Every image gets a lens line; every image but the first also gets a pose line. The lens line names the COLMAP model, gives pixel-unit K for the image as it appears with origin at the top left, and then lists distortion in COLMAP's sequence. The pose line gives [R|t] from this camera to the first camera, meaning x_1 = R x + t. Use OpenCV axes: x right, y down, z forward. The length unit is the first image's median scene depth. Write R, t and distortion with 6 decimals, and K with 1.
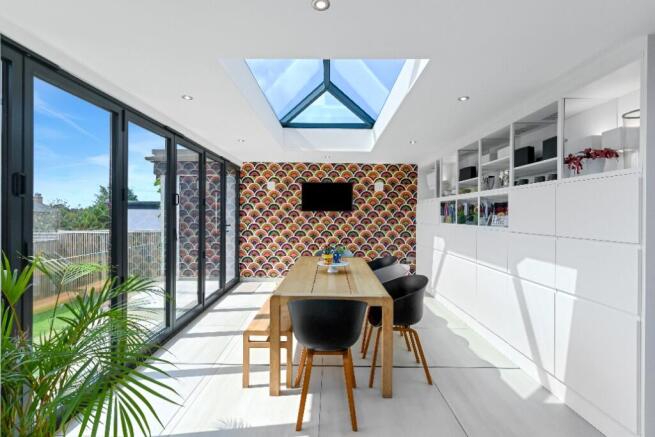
lens RADIAL K [[309.2, 0, 326.1], [0, 309.2, 215.1], [0, 0, 1]] dist [0.004293, 0.000116]
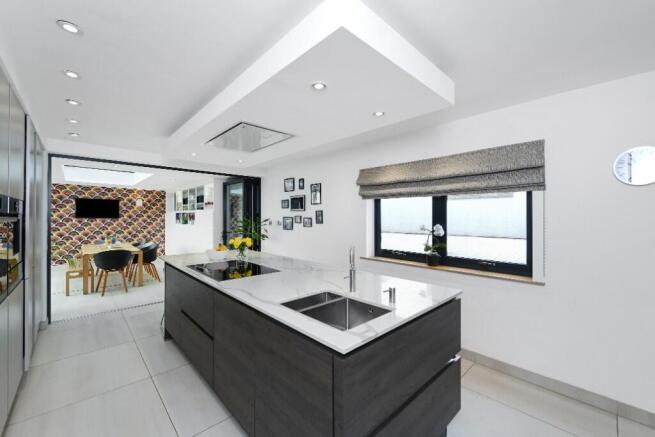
lens RADIAL K [[265.7, 0, 327.7], [0, 265.7, 216.9], [0, 0, 1]] dist [0.000959, 0.000139]
pose [[0.716207, -0.005286, 0.697868, -0.101247], [0.007308, 0.999973, 0.000074, -0.009677], [-0.697850, 0.005047, 0.716226, -0.731228]]
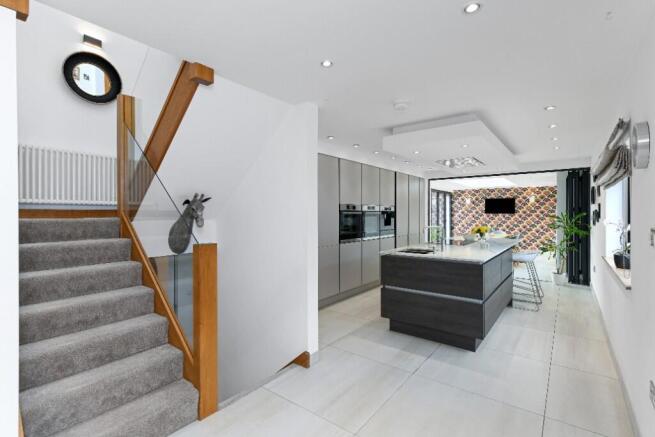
lens RADIAL K [[309.2, 0, 330.7], [0, 309.2, 214.7], [0, 0, 1]] dist [0.004293, 0.000116]
pose [[0.804507, -0.007443, -0.593896, 0.296292], [0.005127, 0.999971, -0.005587, 0.000116], [0.593921, 0.001450, 0.804522, -1.145769]]
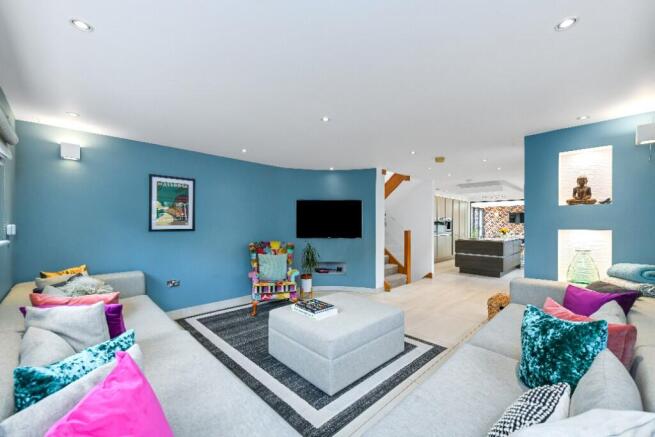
lens RADIAL K [[261.9, 0, 323.5], [0, 261.9, 223.4], [0, 0, 1]] dist [0.002536, 0.000047]
pose [[0.697460, -0.004462, -0.716610, 0.454553], [-0.002183, 0.999963, -0.008351, 0.013892], [0.716620, 0.007389, 0.697425, -1.880548]]
